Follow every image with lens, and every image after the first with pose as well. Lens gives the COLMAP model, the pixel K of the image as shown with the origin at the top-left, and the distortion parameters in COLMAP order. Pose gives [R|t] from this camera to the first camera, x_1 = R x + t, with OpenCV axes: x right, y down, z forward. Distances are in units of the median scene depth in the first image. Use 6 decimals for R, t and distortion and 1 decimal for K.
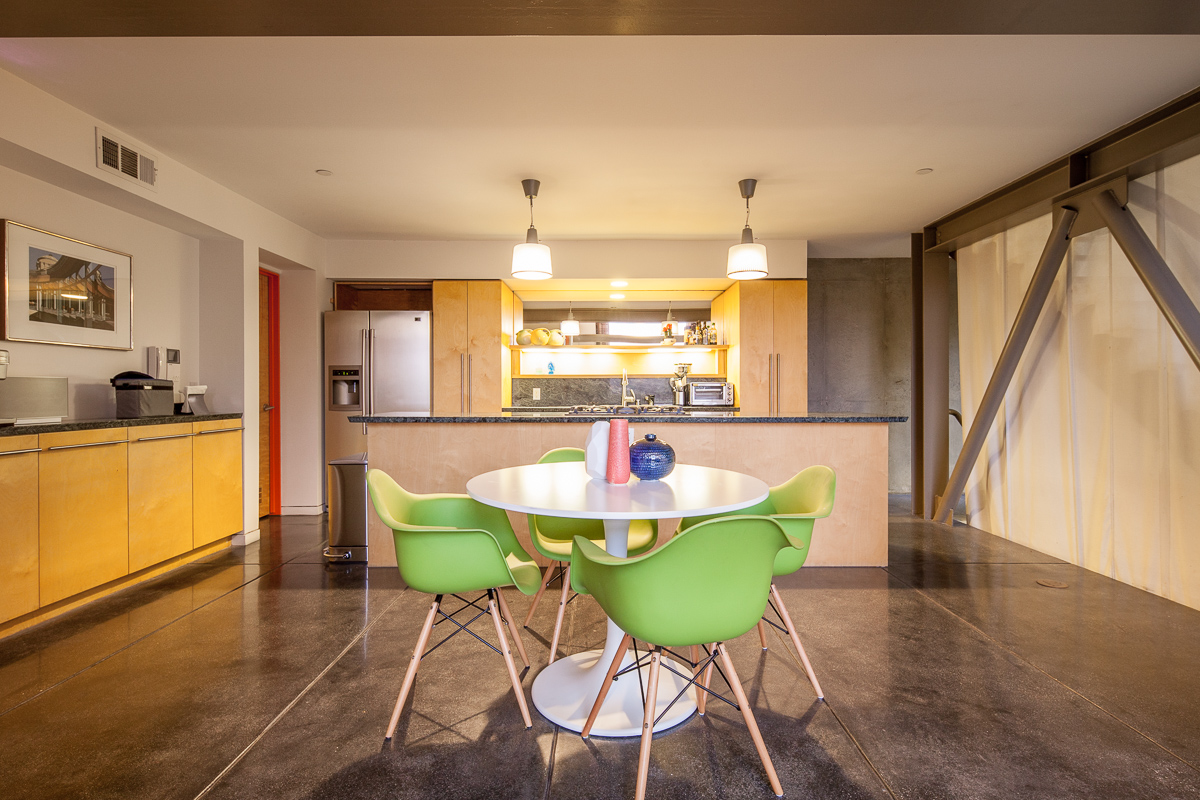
lens RADIAL K [[592.5, 0, 593.8], [0, 592.5, 394.1], [0, 0, 1]] dist [0.001606, -0.003784]
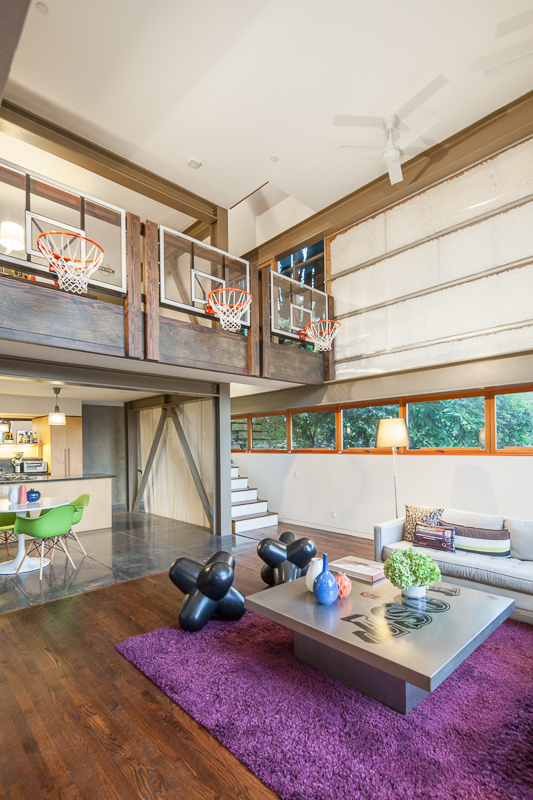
lens RADIAL K [[395.0, 0, 272.0], [0, 395.0, 448.6], [0, 0, 1]] dist [0.001606, -0.003784]
pose [[0.705927, -0.009194, 0.708225, -0.204060], [0.012387, 0.999923, 0.000634, -0.054807], [-0.708177, 0.008326, 0.705986, -0.597169]]
